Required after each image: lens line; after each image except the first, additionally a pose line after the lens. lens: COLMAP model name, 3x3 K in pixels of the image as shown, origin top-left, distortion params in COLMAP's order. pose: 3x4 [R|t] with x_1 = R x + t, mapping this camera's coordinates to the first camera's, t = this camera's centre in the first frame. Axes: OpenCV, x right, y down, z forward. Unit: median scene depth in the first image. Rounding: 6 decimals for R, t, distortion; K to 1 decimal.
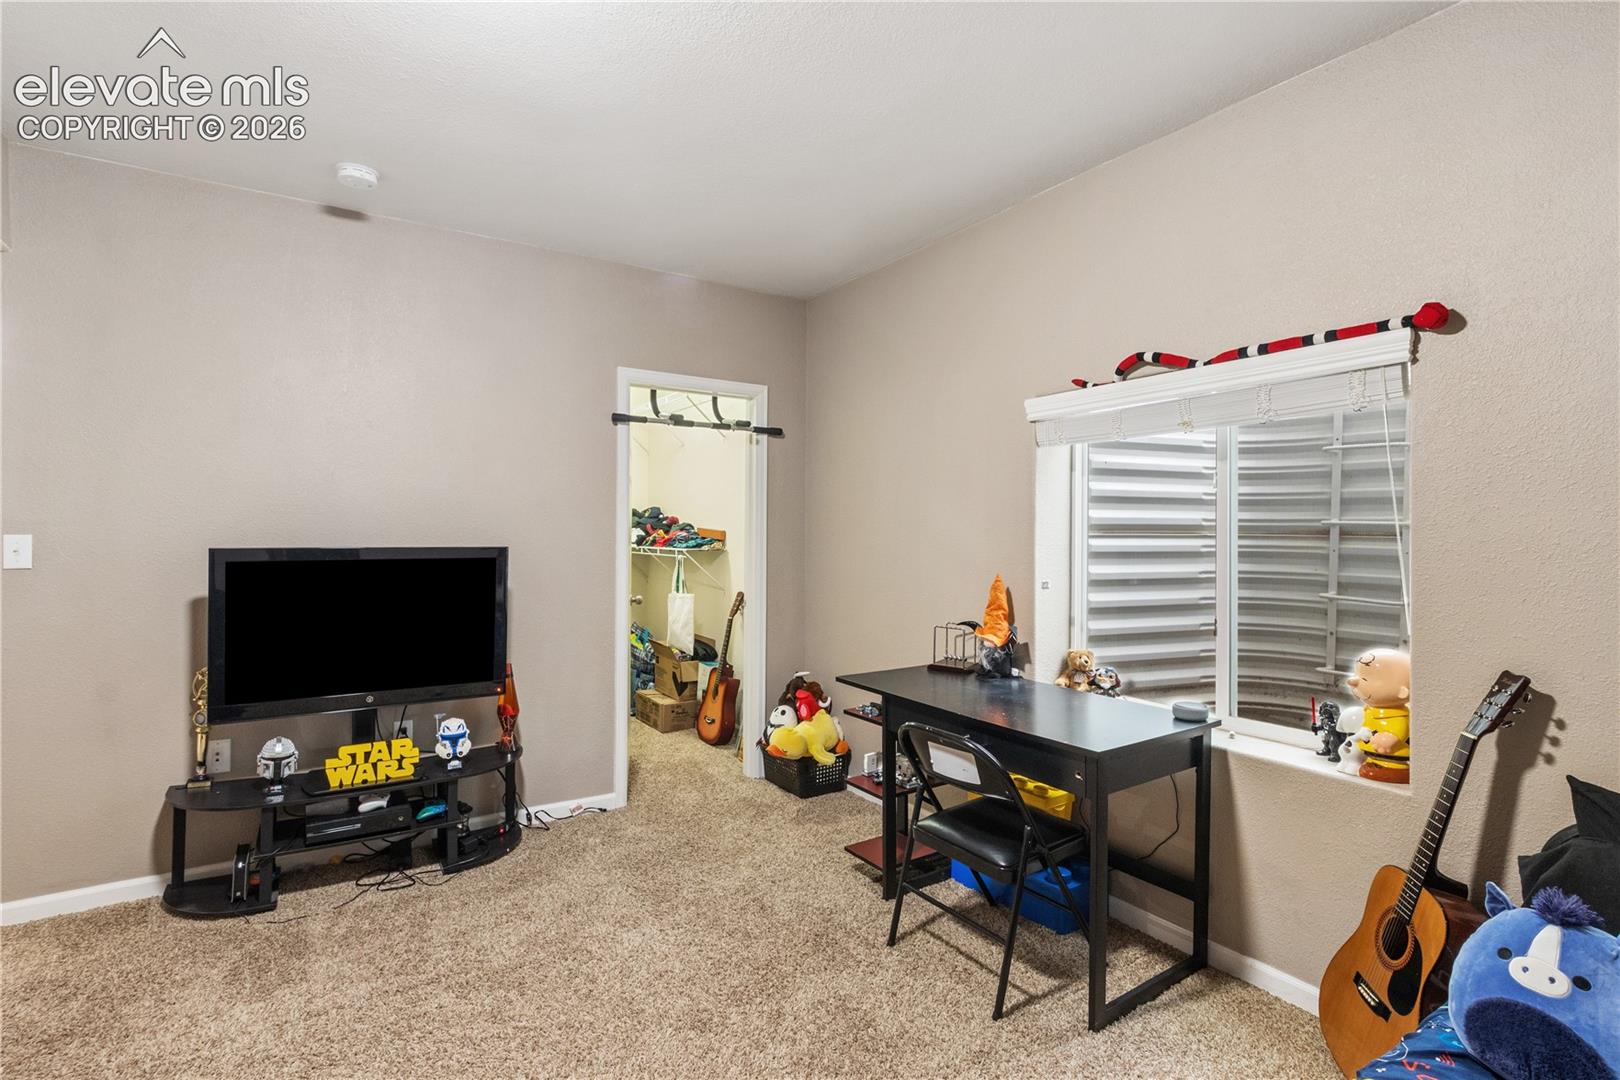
lens RADIAL K [[748.8, 0, 811.1], [0, 748.8, 536.0], [0, 0, 1]] dist [-0.012932, -0.000296]
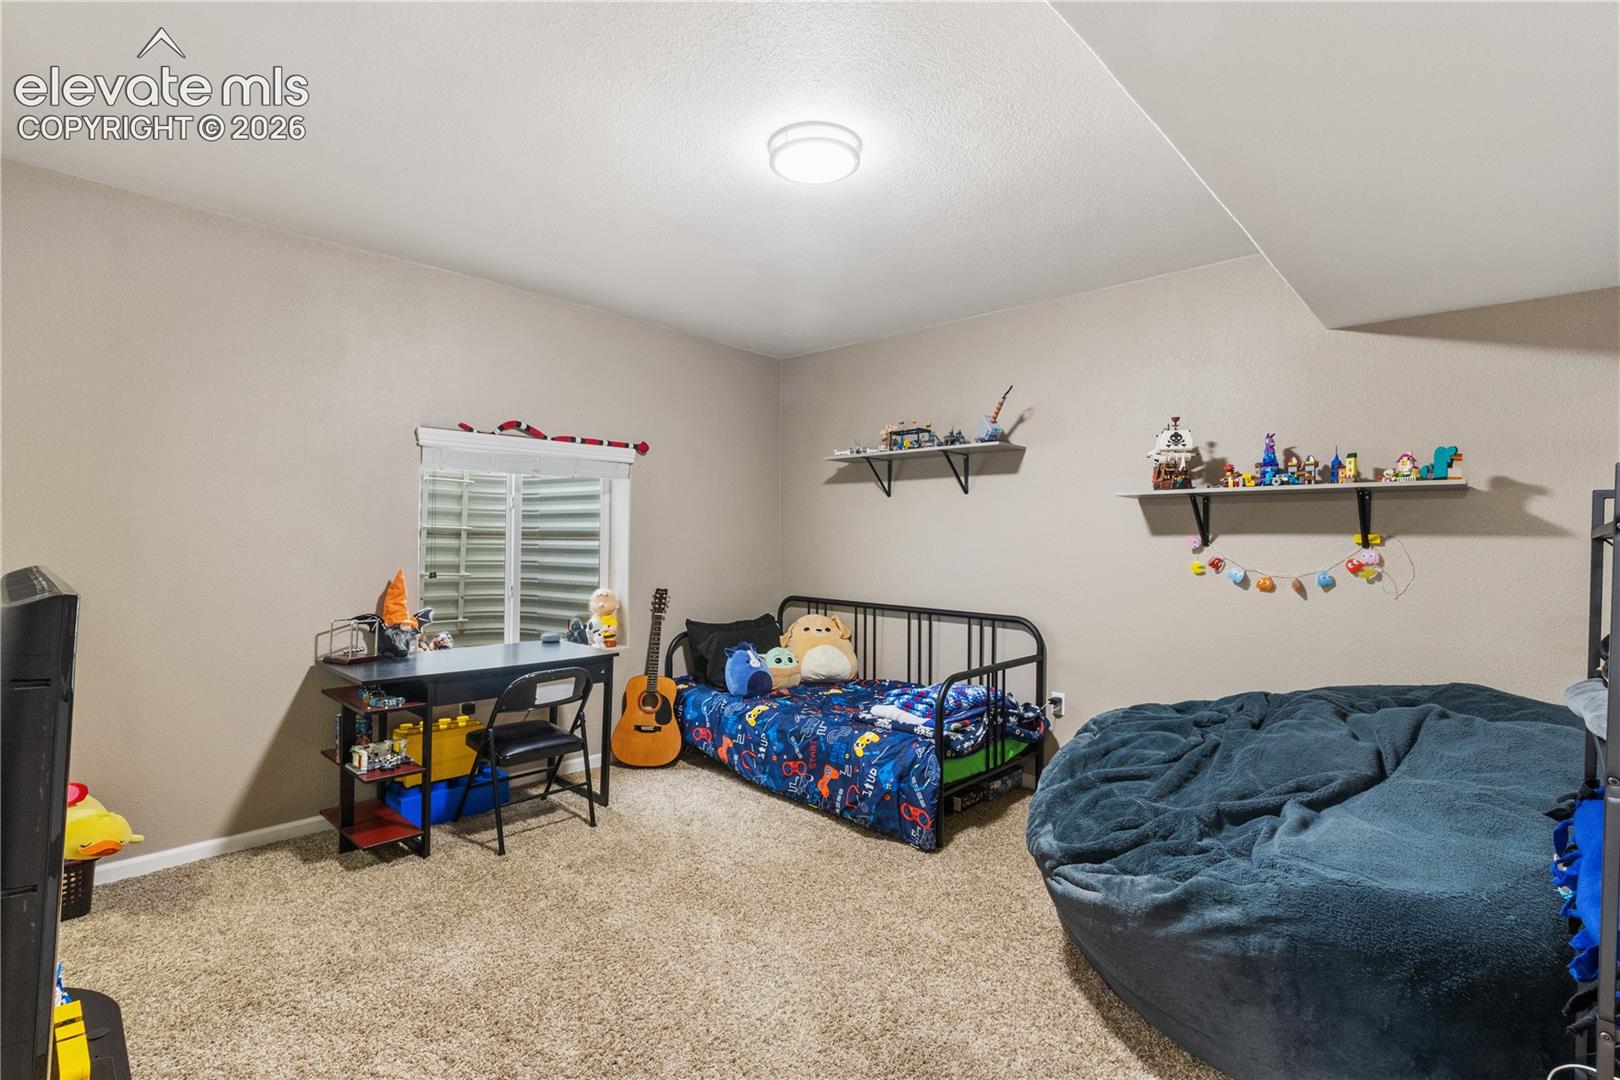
lens RADIAL K [[748.8, 0, 809.7], [0, 748.8, 534.9], [0, 0, 1]] dist [-0.012932, -0.000296]
pose [[-0.210989, -0.004822, 0.977476, -1.258291], [-0.007050, 0.999969, 0.003412, -0.016623], [-0.977463, -0.006171, -0.211017, 0.743444]]
